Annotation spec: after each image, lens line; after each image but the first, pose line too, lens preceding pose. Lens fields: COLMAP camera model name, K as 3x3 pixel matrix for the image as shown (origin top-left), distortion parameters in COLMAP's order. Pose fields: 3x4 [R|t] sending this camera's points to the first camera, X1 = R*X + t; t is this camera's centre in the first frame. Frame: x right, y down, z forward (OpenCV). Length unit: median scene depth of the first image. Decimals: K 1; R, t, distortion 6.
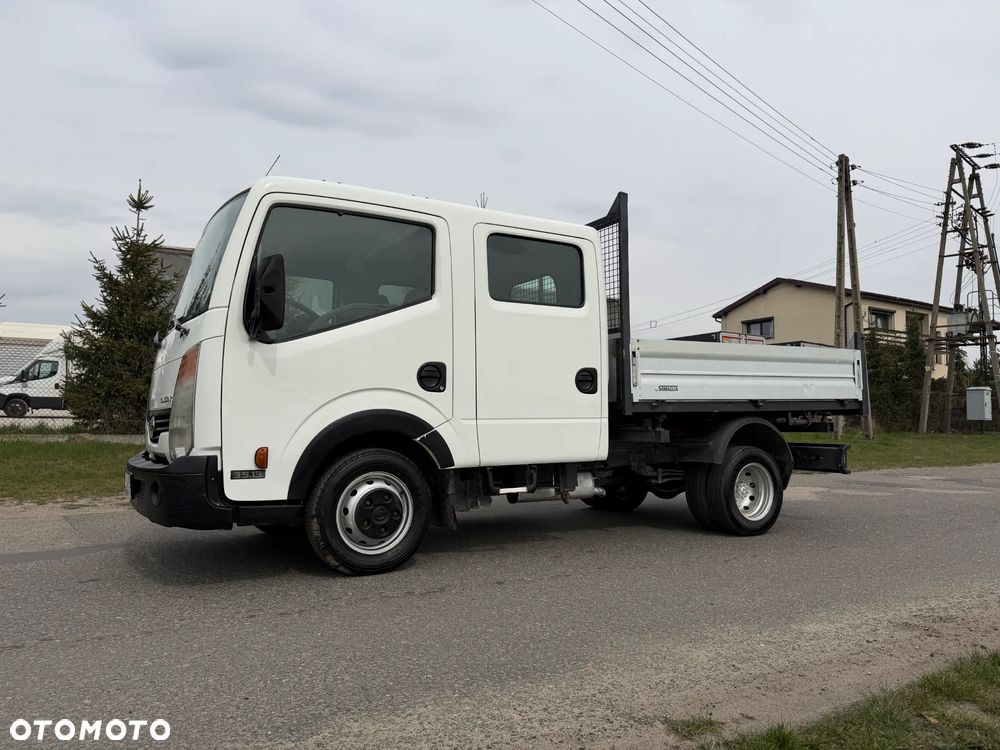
lens RADIAL K [[701.1, 0, 501.9], [0, 701.1, 356.5], [0, 0, 1]] dist [0.065110, -0.070031]
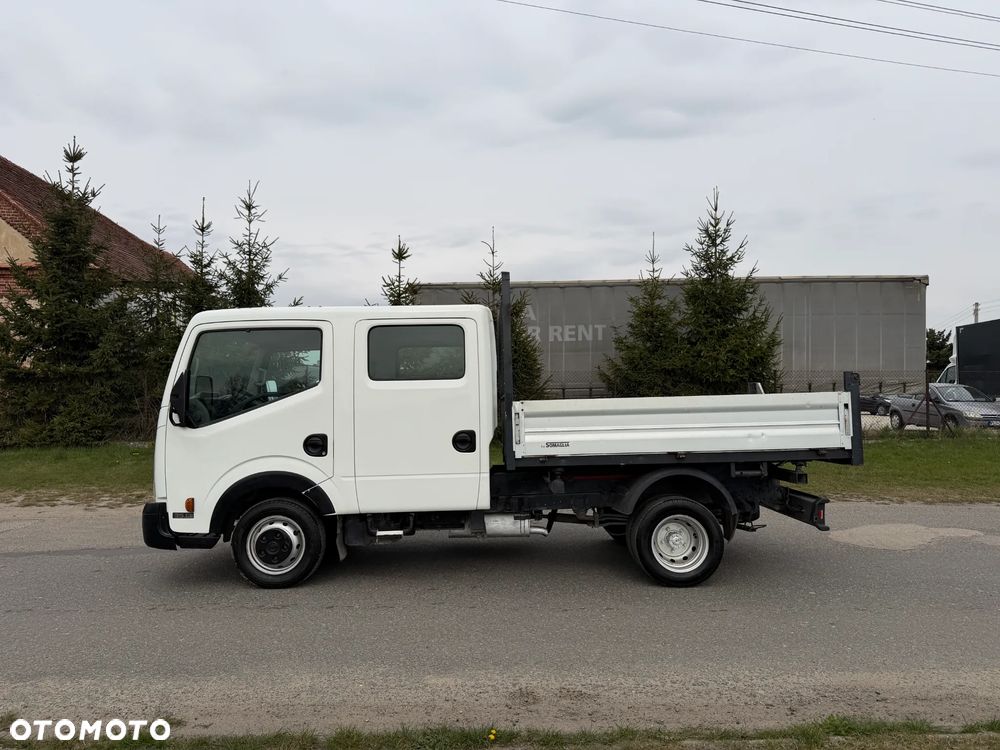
lens RADIAL K [[698.7, 0, 494.1], [0, 698.7, 370.1], [0, 0, 1]] dist [0.062596, -0.097573]
pose [[0.861622, -0.036664, -0.506225, 0.742441], [0.058565, 0.997907, 0.027406, -0.110763], [0.504161, -0.053261, 0.861966, 0.029681]]
